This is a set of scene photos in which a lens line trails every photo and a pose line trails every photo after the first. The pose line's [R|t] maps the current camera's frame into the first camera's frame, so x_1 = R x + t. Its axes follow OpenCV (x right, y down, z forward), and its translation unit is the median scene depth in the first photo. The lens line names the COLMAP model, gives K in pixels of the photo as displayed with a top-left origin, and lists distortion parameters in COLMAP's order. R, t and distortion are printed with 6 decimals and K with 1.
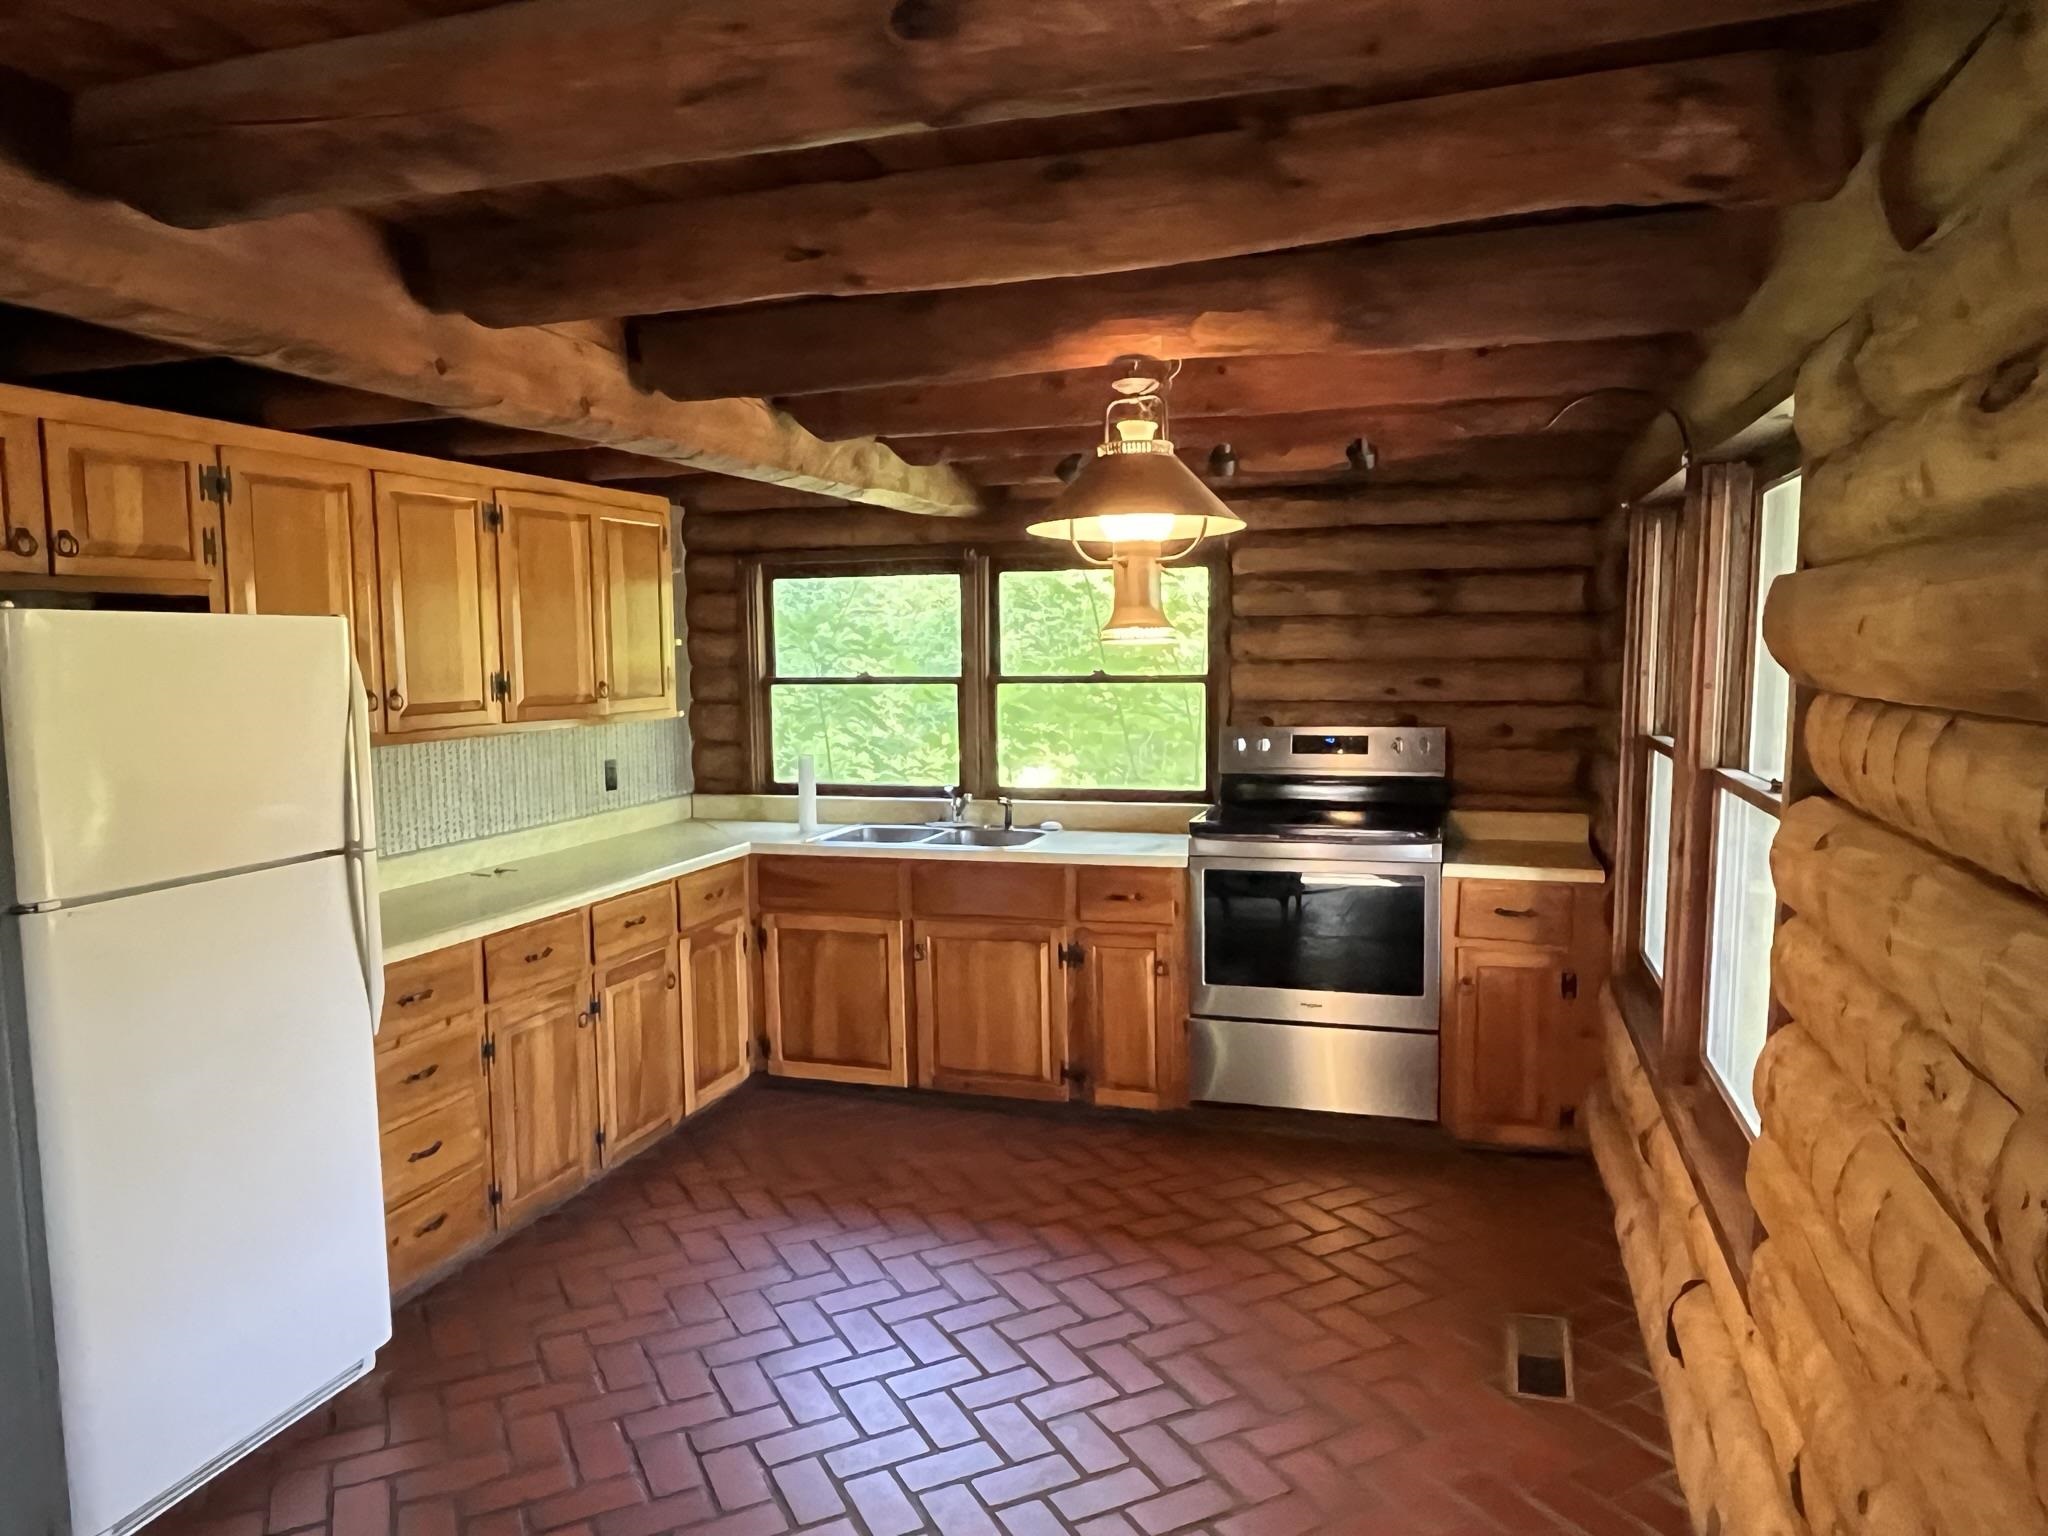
lens RADIAL K [[1359.1, 0, 1021.5], [0, 1359.1, 769.5], [0, 0, 1]] dist [0.010054, 0.002173]
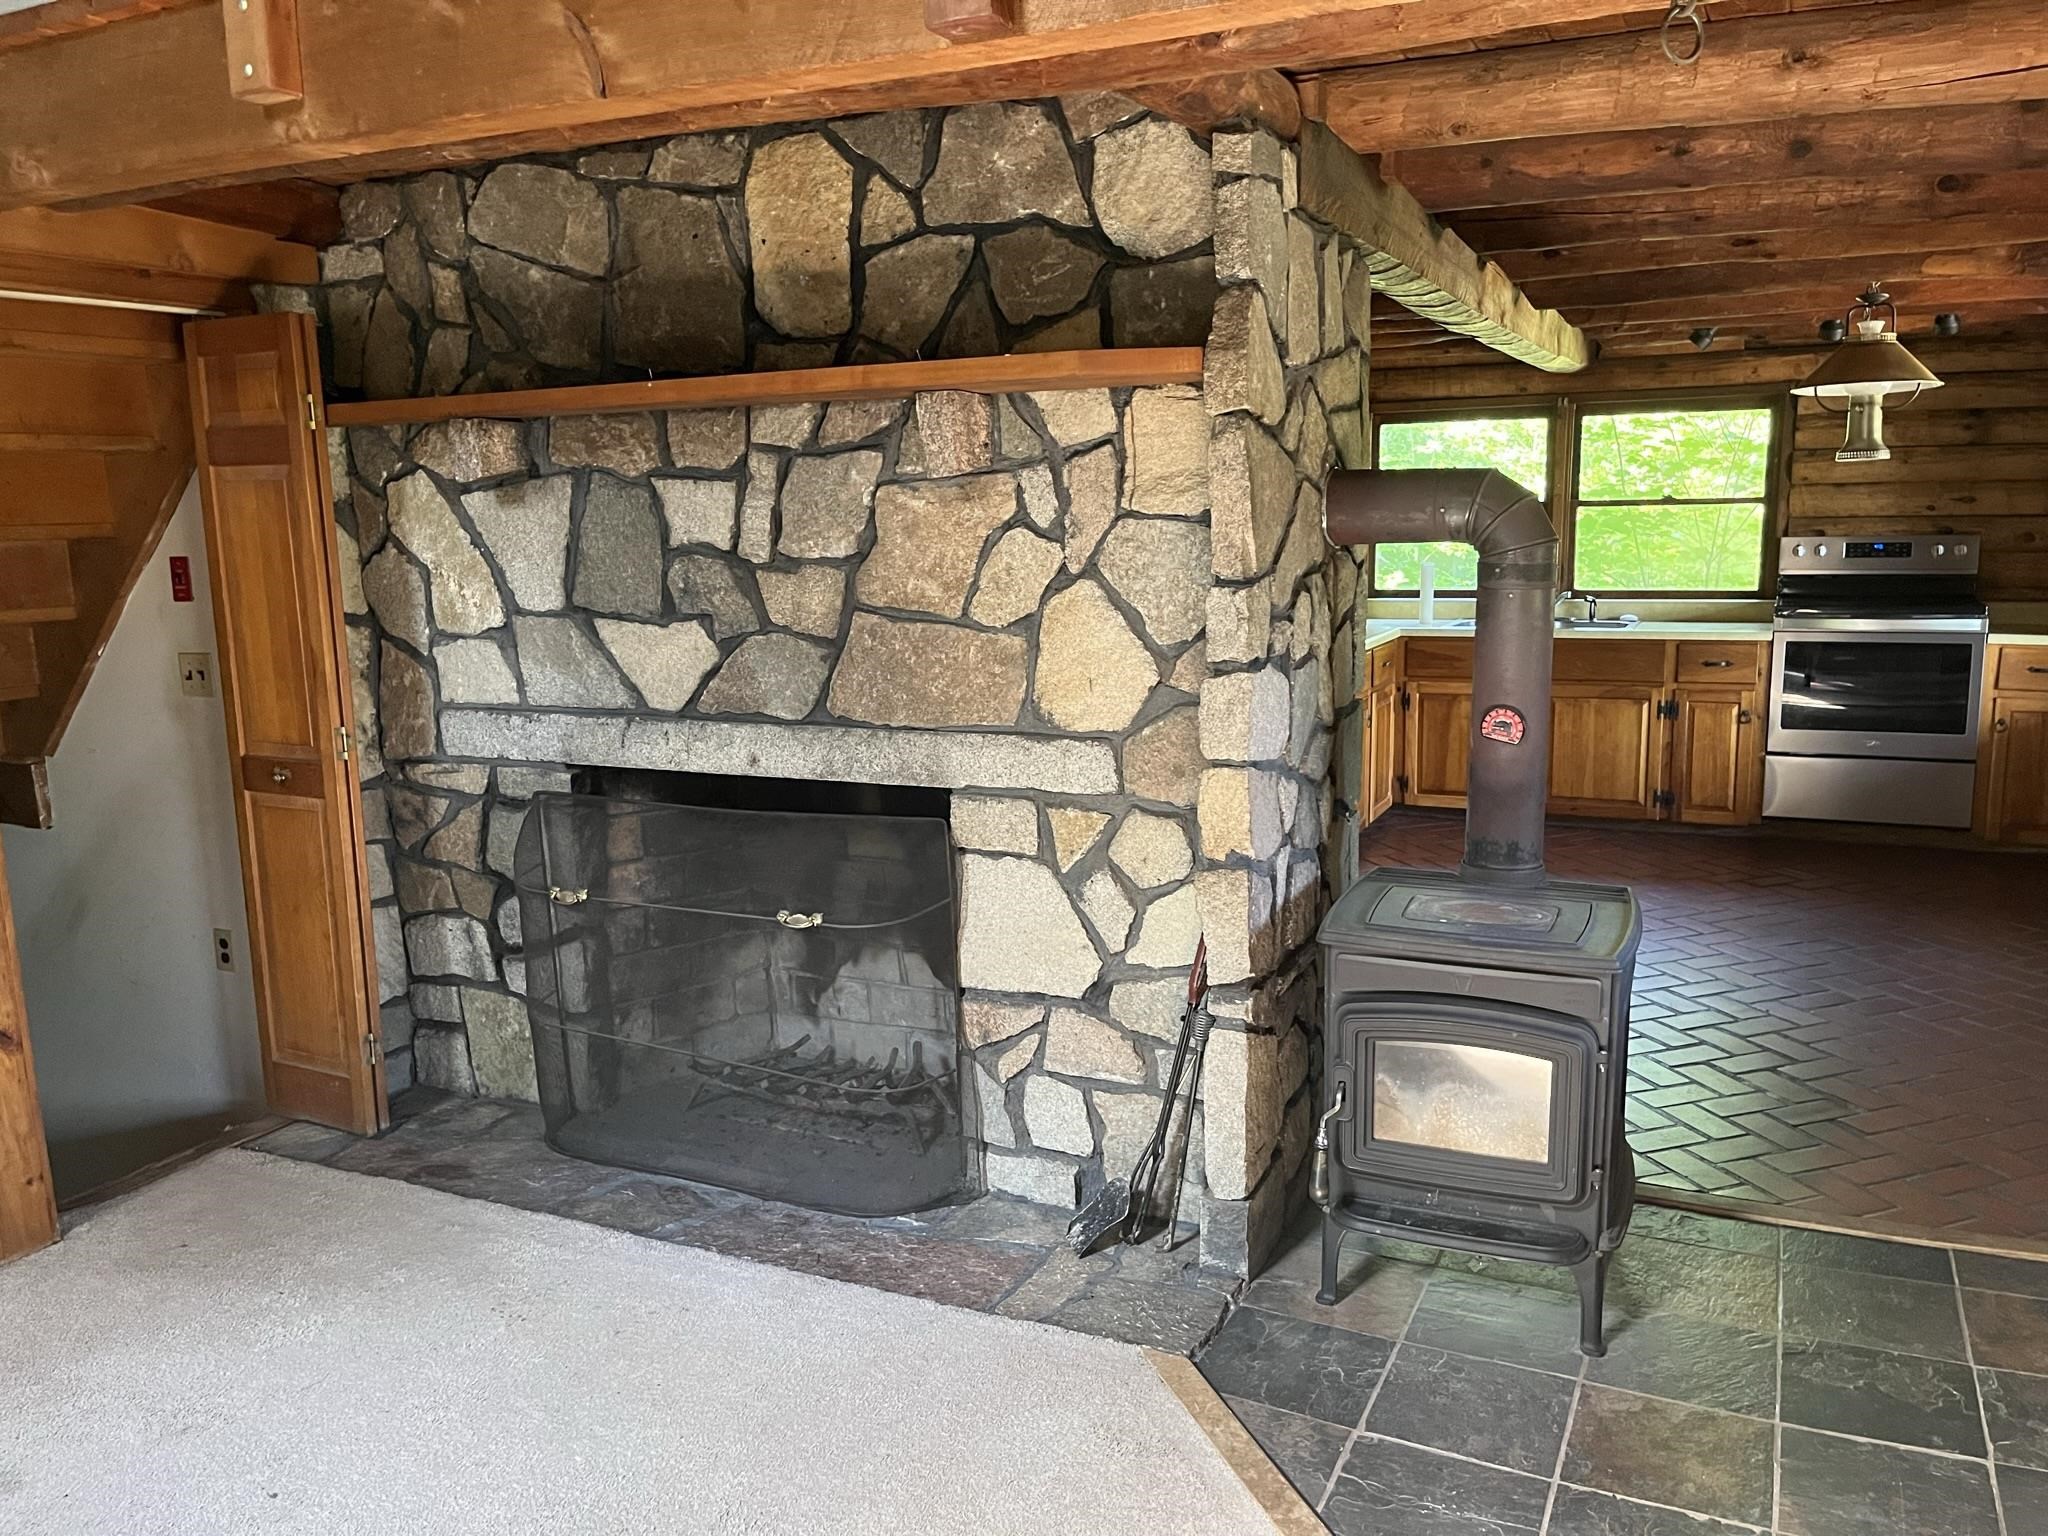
lens RADIAL K [[1527.7, 0, 1032.5], [0, 1527.7, 782.3], [0, 0, 1]] dist [0.046237, -0.063944]
pose [[0.991258, 0.015821, -0.130987, -0.370112], [-0.003506, 0.995593, 0.093719, 0.066848], [0.131893, -0.092440, 0.986944, -0.555055]]
